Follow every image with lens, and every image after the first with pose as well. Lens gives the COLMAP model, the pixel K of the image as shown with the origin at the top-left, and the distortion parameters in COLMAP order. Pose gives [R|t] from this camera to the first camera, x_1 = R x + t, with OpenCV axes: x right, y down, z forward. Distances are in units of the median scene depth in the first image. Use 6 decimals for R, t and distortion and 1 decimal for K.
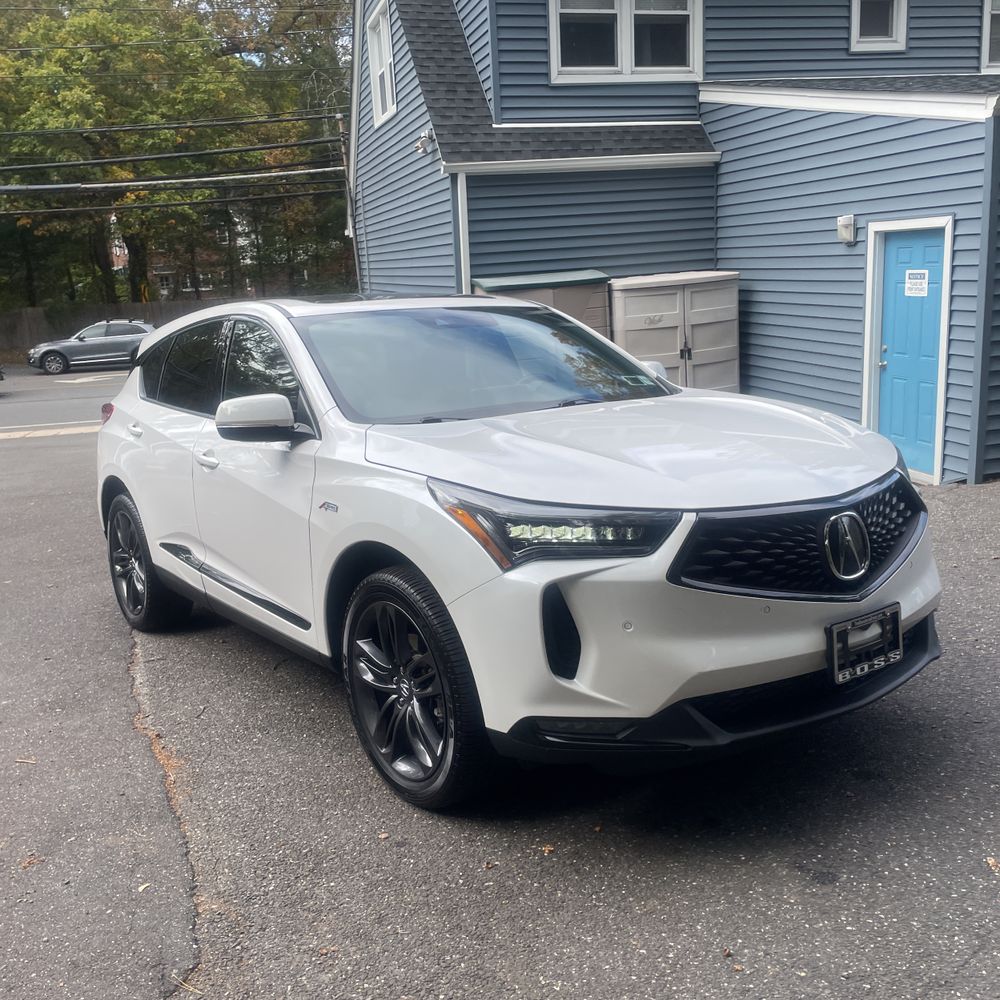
lens RADIAL K [[1005.5, 0, 504.2], [0, 1005.5, 490.8], [0, 0, 1]] dist [0.020535, 0.000000]
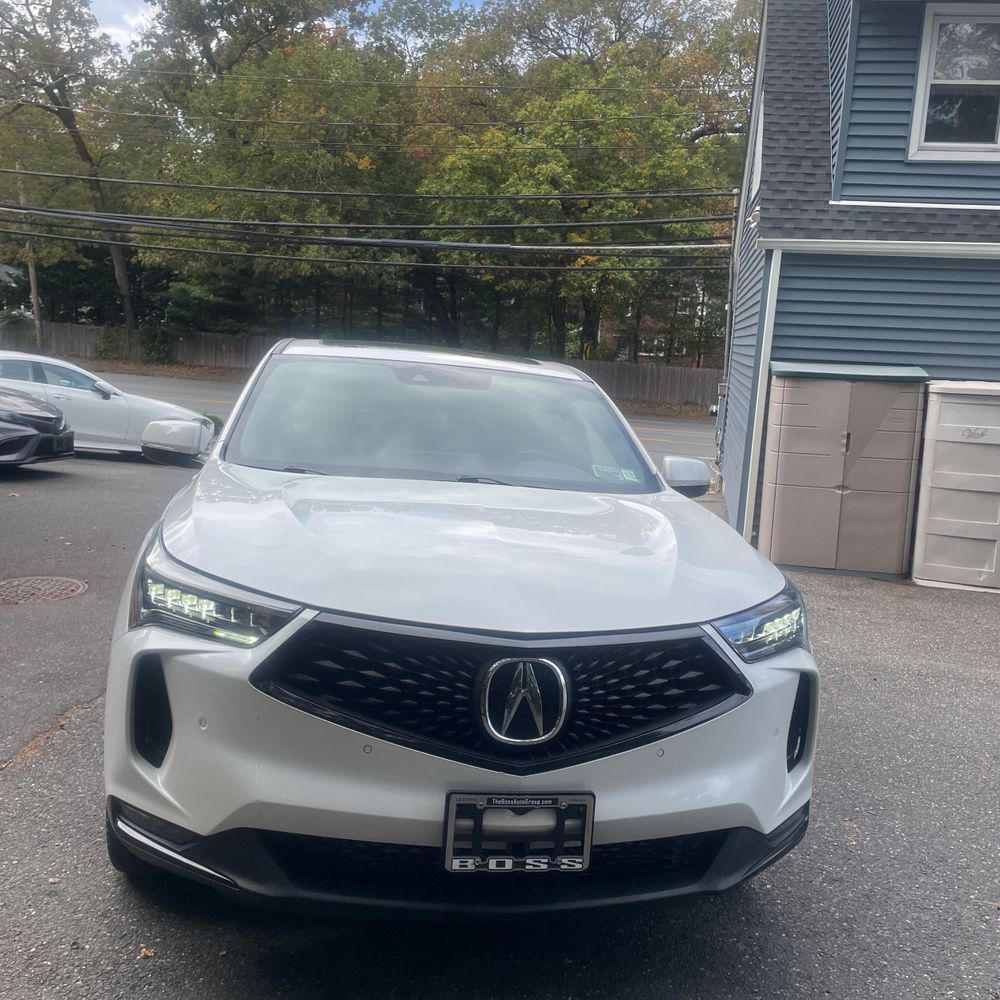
lens RADIAL K [[1005.5, 0, 512.7], [0, 1005.5, 492.5], [0, 0, 1]] dist [0.020535, 0.000000]
pose [[0.892550, 0.167374, -0.418737, 0.196441], [-0.196285, 0.980186, -0.026595, -0.024745], [0.405989, 0.105929, 0.907718, 0.087151]]
